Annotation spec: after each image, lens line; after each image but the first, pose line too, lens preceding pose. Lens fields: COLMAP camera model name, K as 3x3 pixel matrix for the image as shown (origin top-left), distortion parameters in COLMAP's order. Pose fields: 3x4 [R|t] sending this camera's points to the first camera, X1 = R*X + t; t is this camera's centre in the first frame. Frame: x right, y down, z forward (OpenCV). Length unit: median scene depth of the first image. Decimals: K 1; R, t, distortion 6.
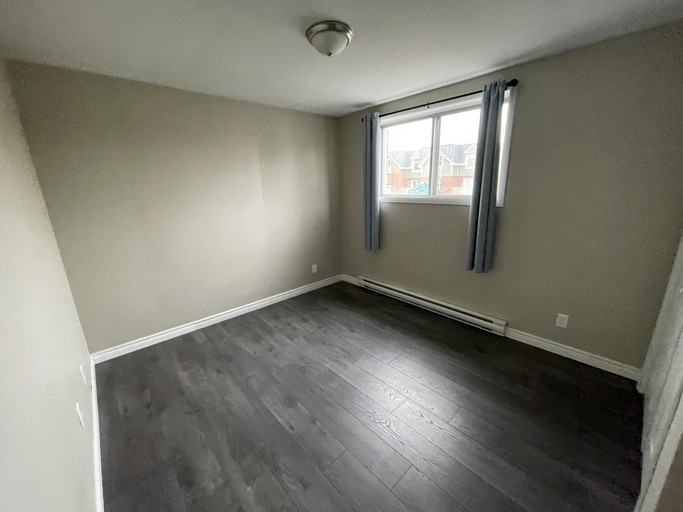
lens RADIAL K [[275.6, 0, 343.6], [0, 275.6, 252.6], [0, 0, 1]] dist [-0.011852, -0.000120]
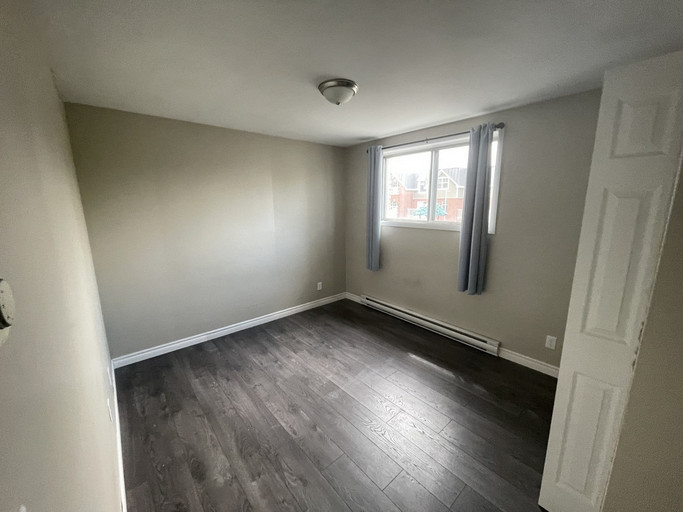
lens RADIAL K [[275.6, 0, 338.9], [0, 275.6, 252.9], [0, 0, 1]] dist [-0.011852, -0.000120]
pose [[0.998942, 0.025047, -0.038574, 0.010434], [-0.027463, 0.997607, -0.063458, -0.006491], [0.036892, 0.064451, 0.997239, -0.103389]]
